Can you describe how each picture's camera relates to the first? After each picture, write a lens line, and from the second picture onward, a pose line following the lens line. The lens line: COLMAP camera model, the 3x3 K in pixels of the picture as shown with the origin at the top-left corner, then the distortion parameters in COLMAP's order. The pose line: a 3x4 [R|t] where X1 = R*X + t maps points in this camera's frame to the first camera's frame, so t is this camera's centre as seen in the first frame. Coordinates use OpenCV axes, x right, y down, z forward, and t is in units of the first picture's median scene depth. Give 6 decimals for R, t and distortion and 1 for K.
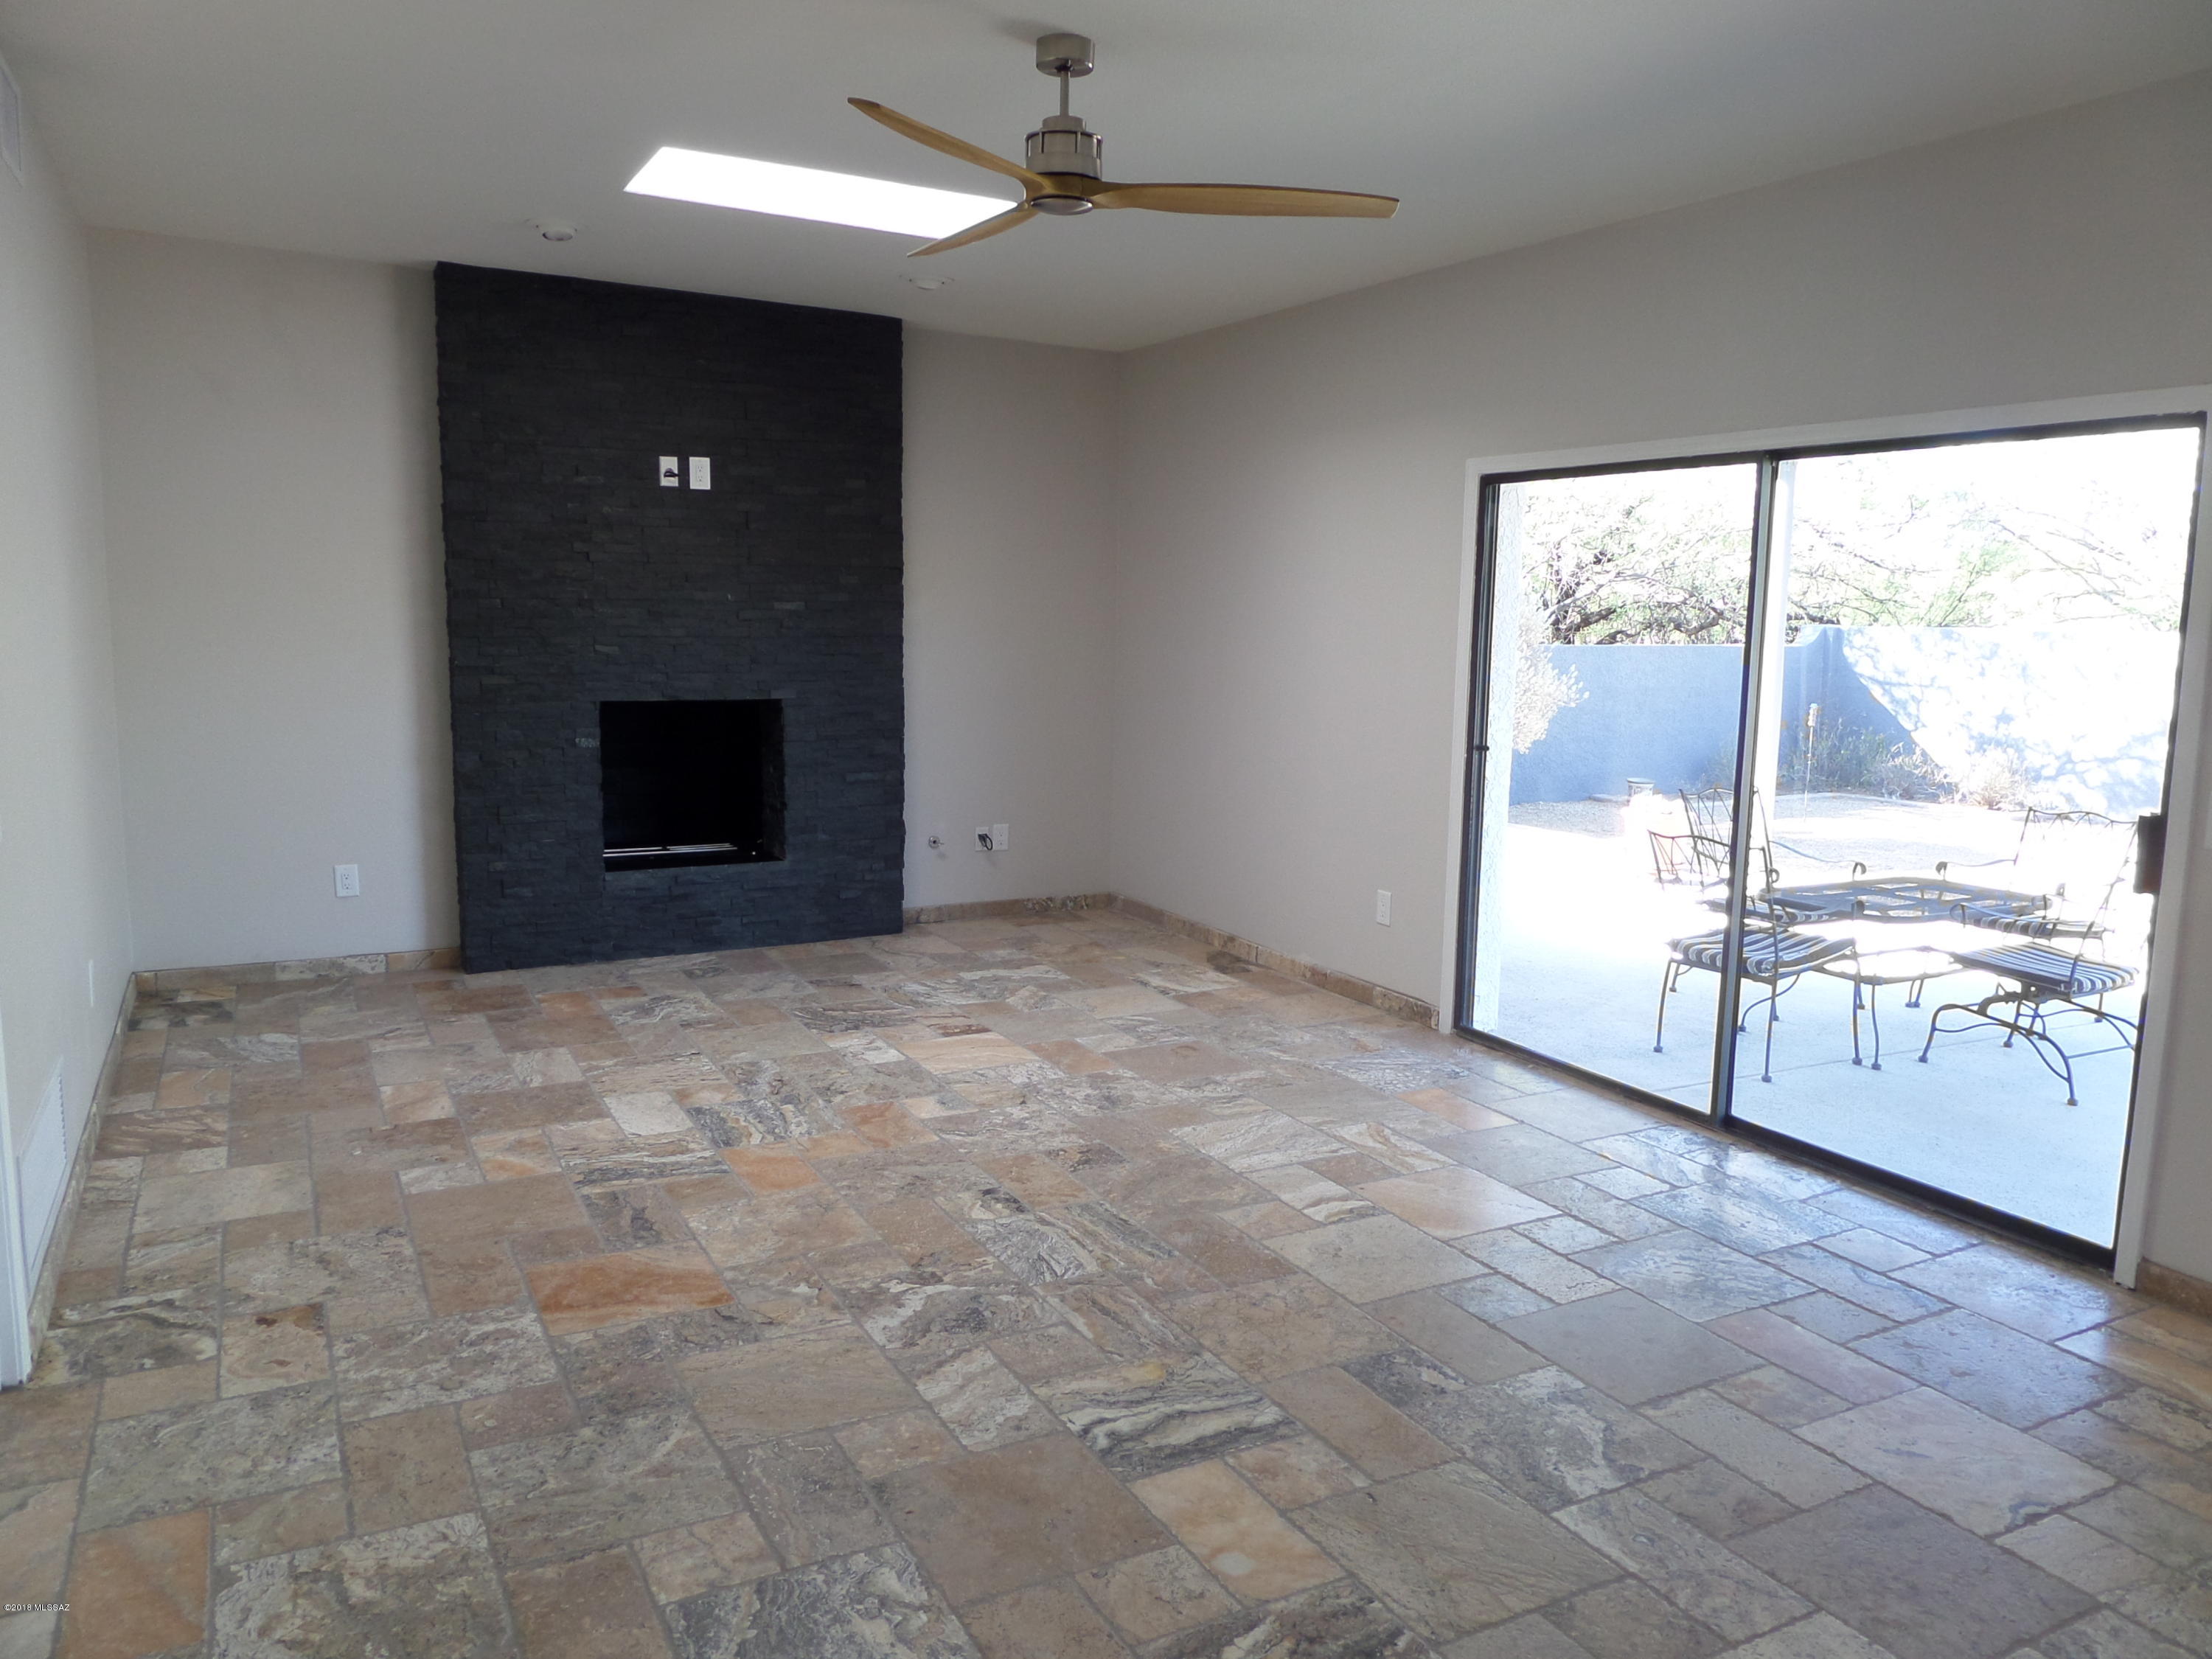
lens RADIAL K [[1611.9, 0, 1113.0], [0, 1611.9, 835.9], [0, 0, 1]] dist [-0.001831, -0.008033]
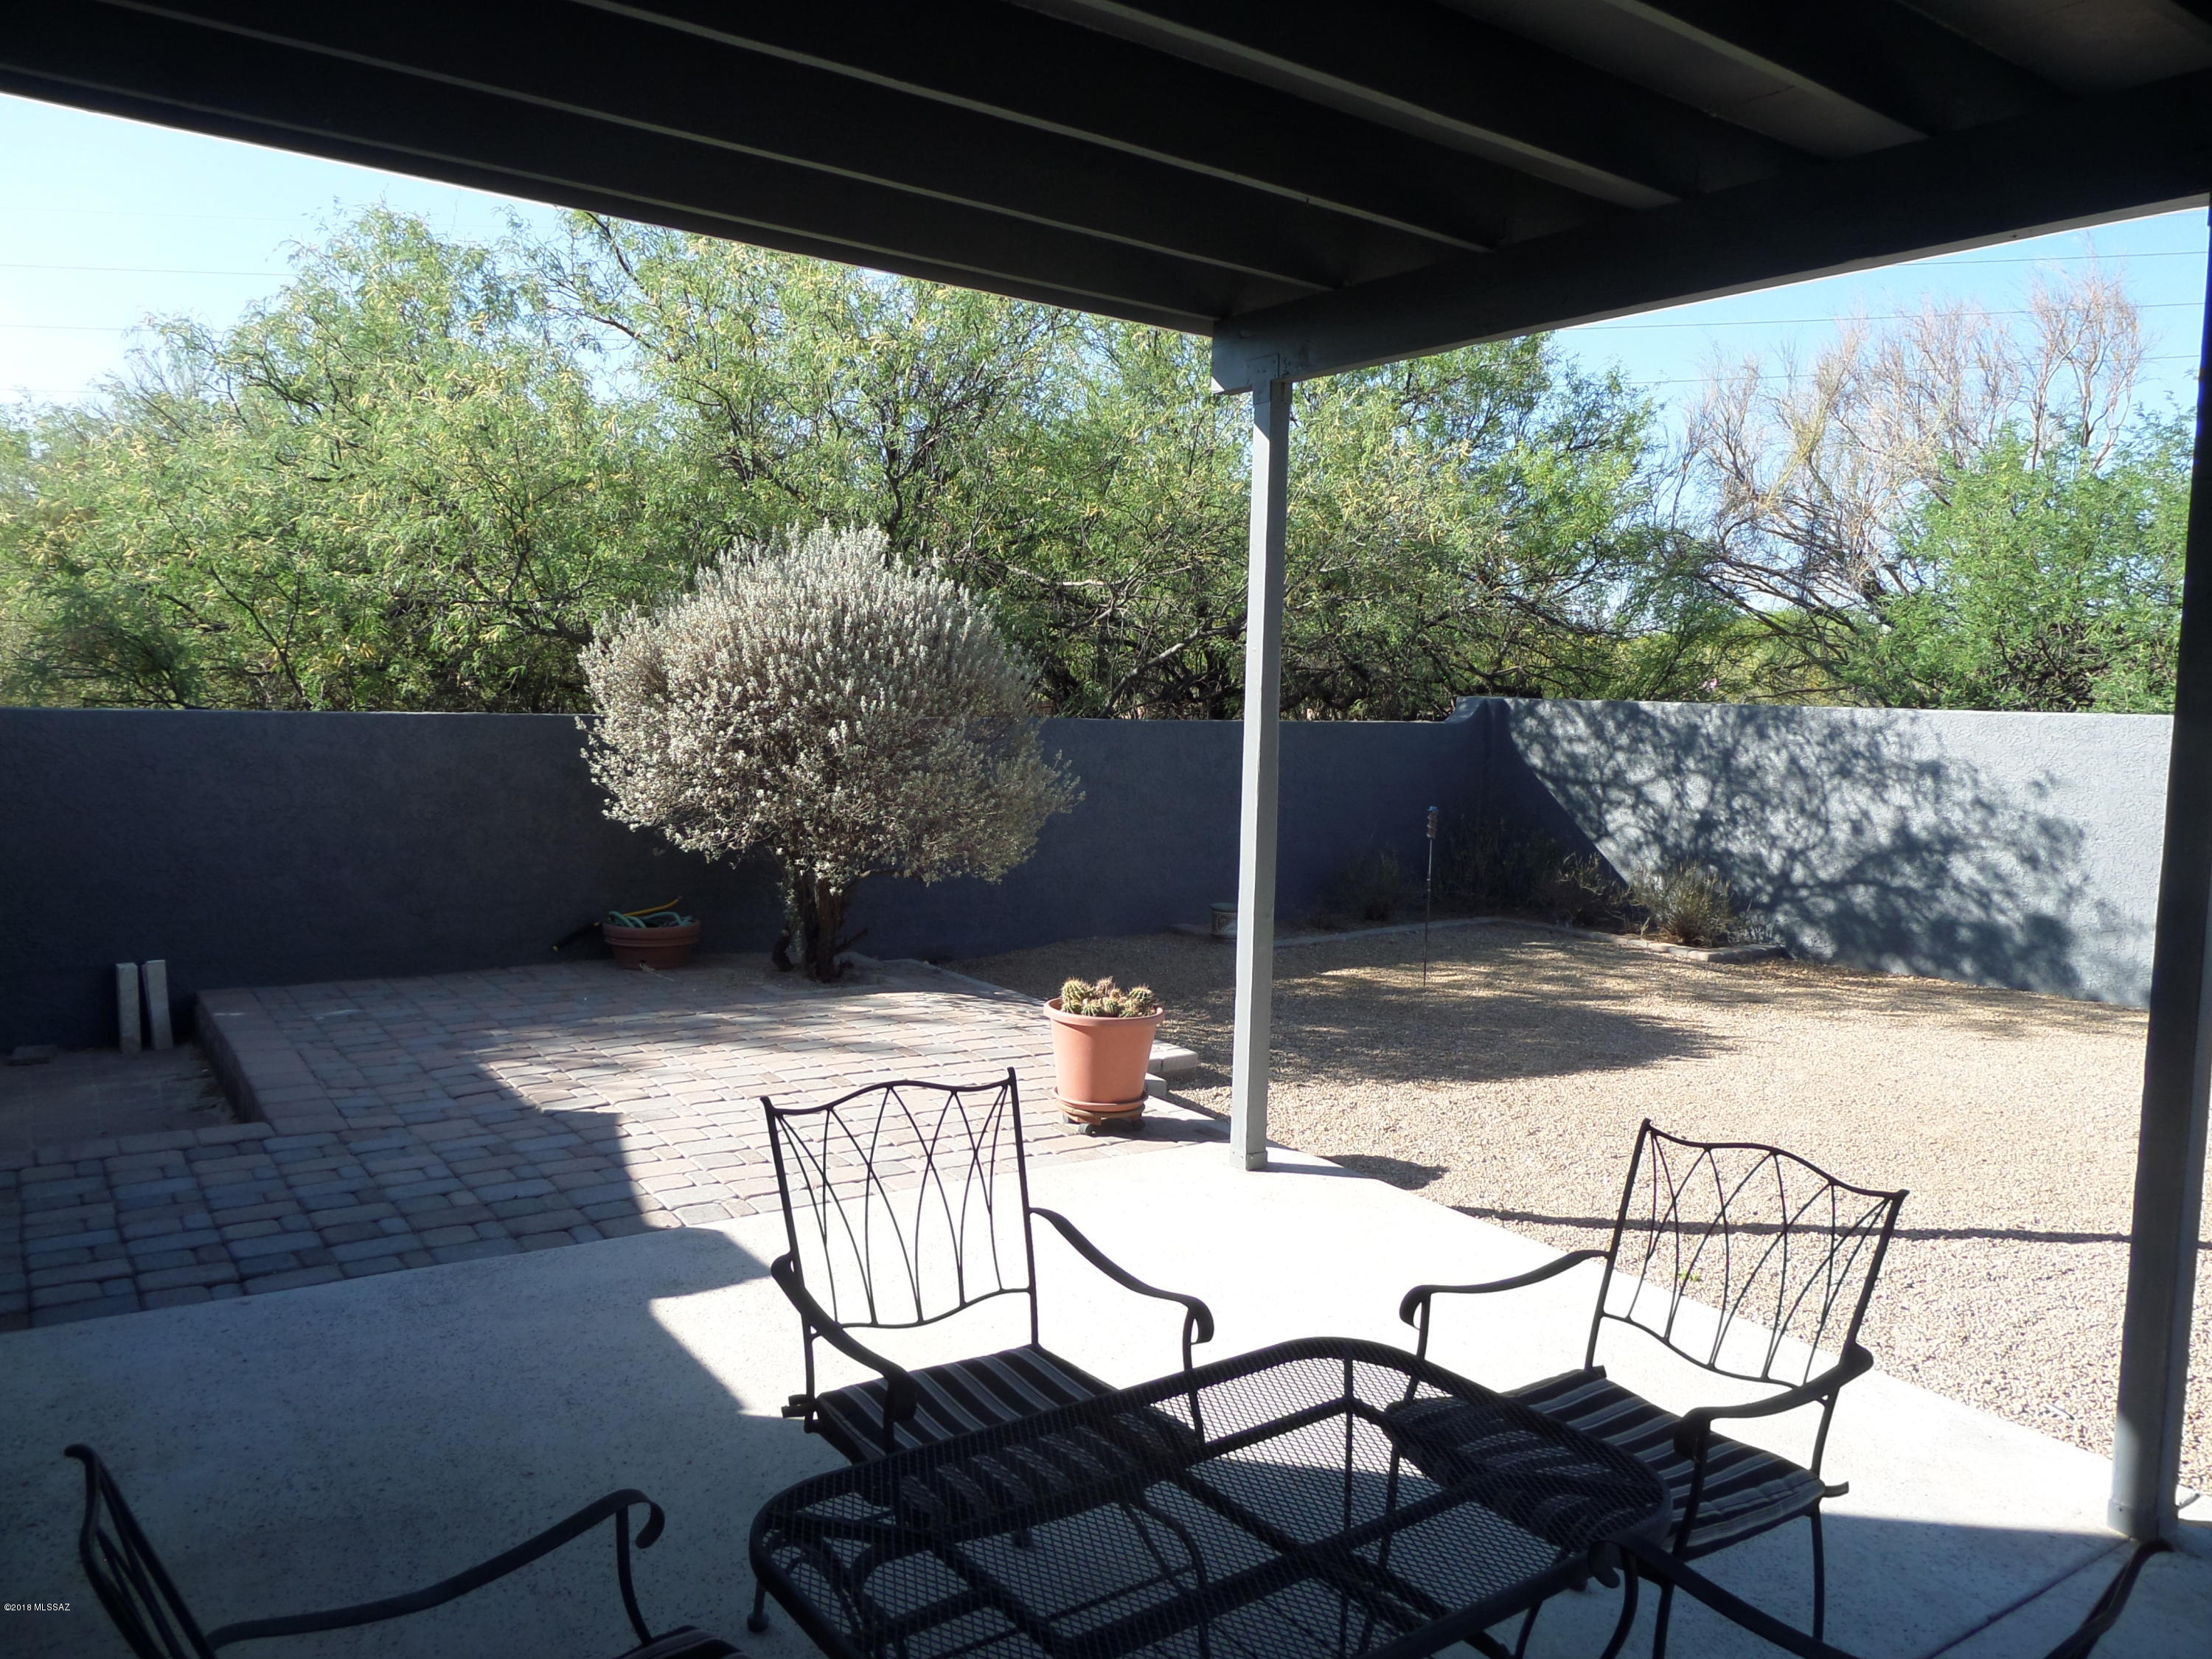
lens RADIAL K [[1611.9, 0, 1113.0], [0, 1611.9, 835.9], [0, 0, 1]] dist [-0.001831, -0.008033]
pose [[0.990829, 0.000368, 0.135120, 0.187681], [0.006977, 0.998523, -0.053886, -0.031269], [-0.134940, 0.054335, 0.989363, 0.308790]]
